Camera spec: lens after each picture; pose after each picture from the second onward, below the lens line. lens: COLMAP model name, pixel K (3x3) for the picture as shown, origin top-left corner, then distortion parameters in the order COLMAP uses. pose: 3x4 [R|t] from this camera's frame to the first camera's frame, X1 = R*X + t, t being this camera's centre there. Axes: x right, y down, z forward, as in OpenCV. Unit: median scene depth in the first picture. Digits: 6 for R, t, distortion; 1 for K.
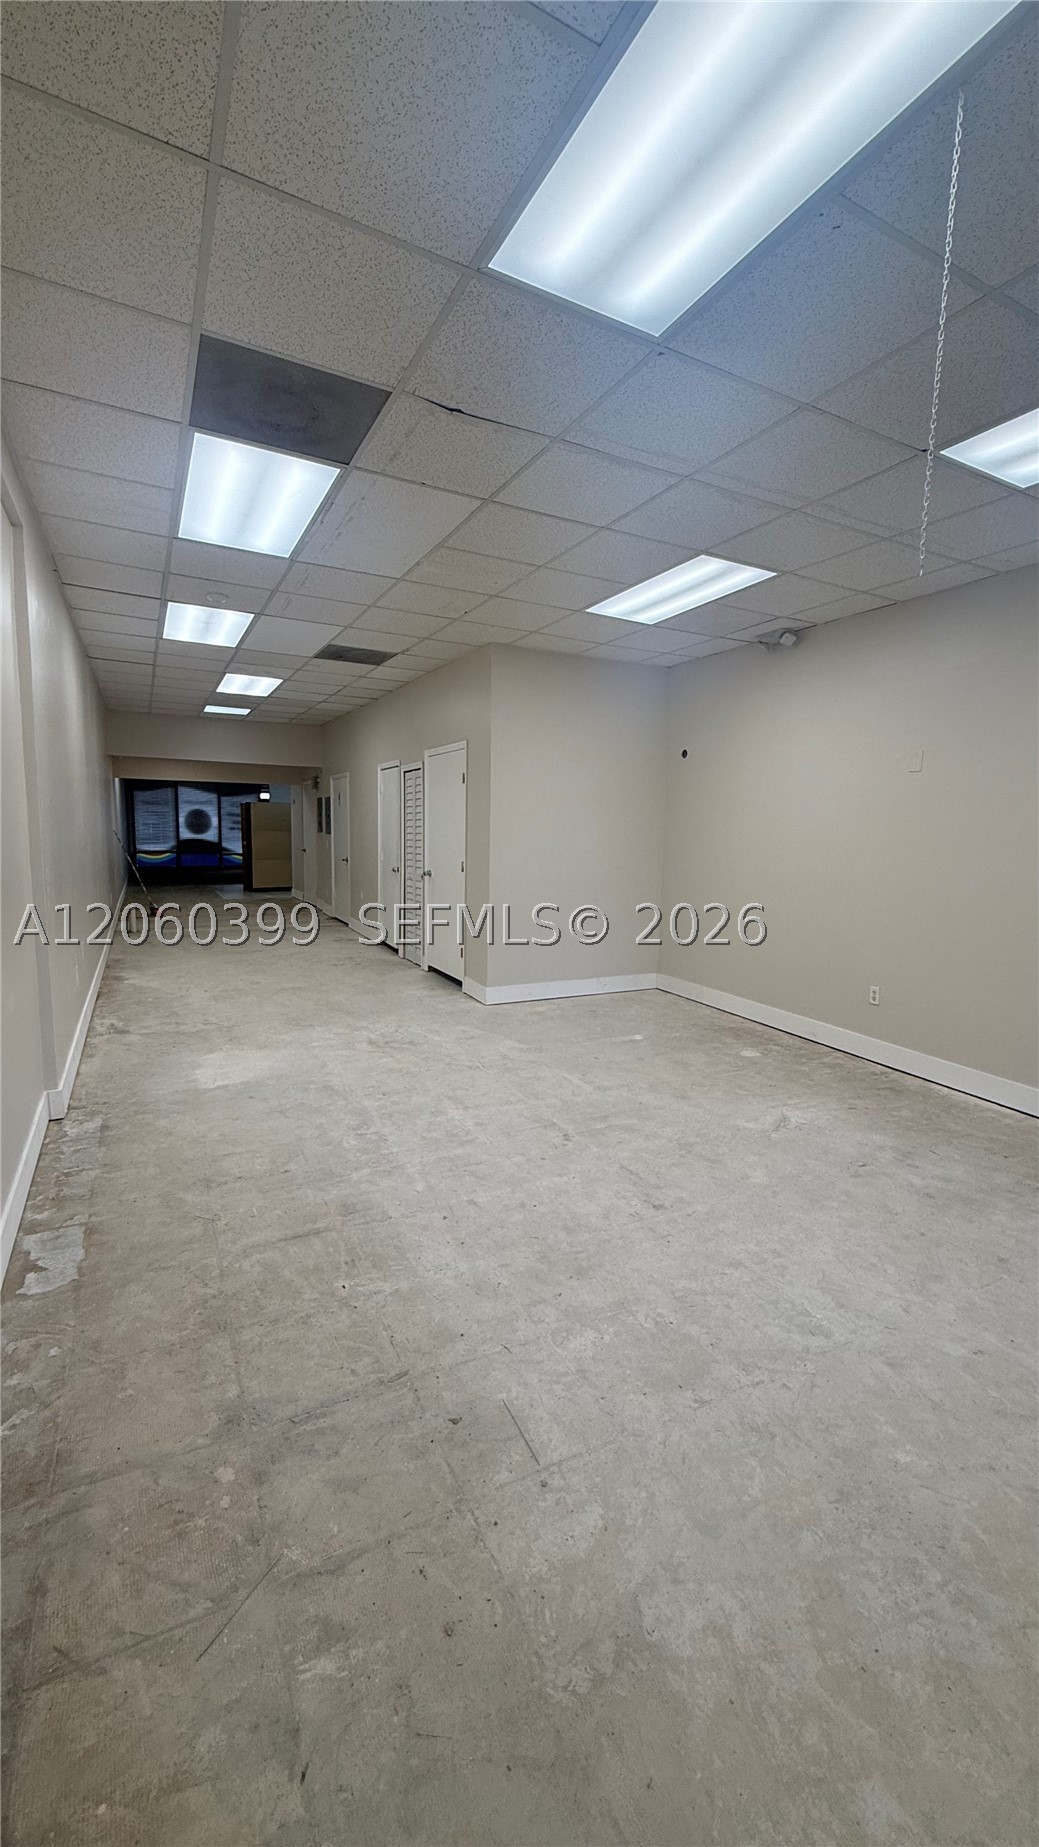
lens RADIAL K [[735.5, 0, 521.0], [0, 735.5, 923.1], [0, 0, 1]] dist [-0.002028, 0.000310]
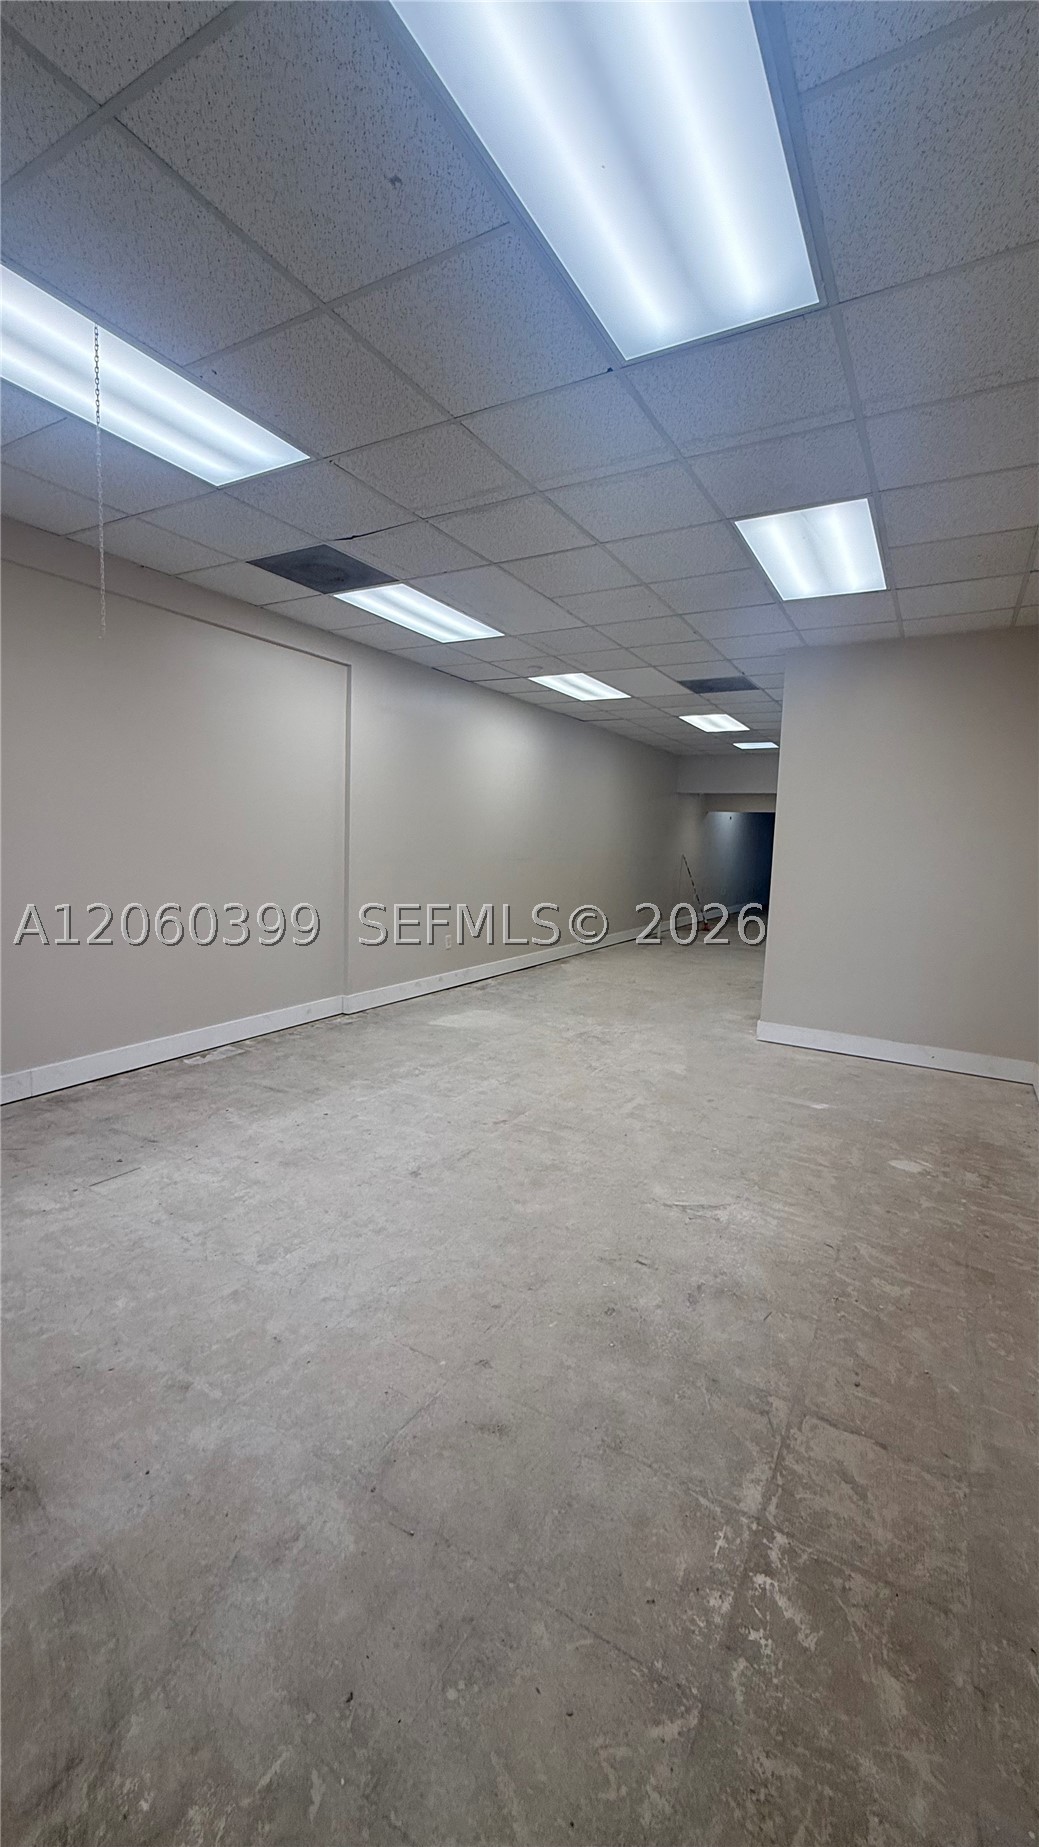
lens RADIAL K [[735.5, 0, 519.2], [0, 735.5, 923.5], [0, 0, 1]] dist [-0.002028, 0.000310]
pose [[0.539196, 0.092908, -0.837040, 0.955818], [-0.133183, 0.990796, 0.024181, -0.026999], [0.831583, 0.098441, 0.546607, 0.405744]]
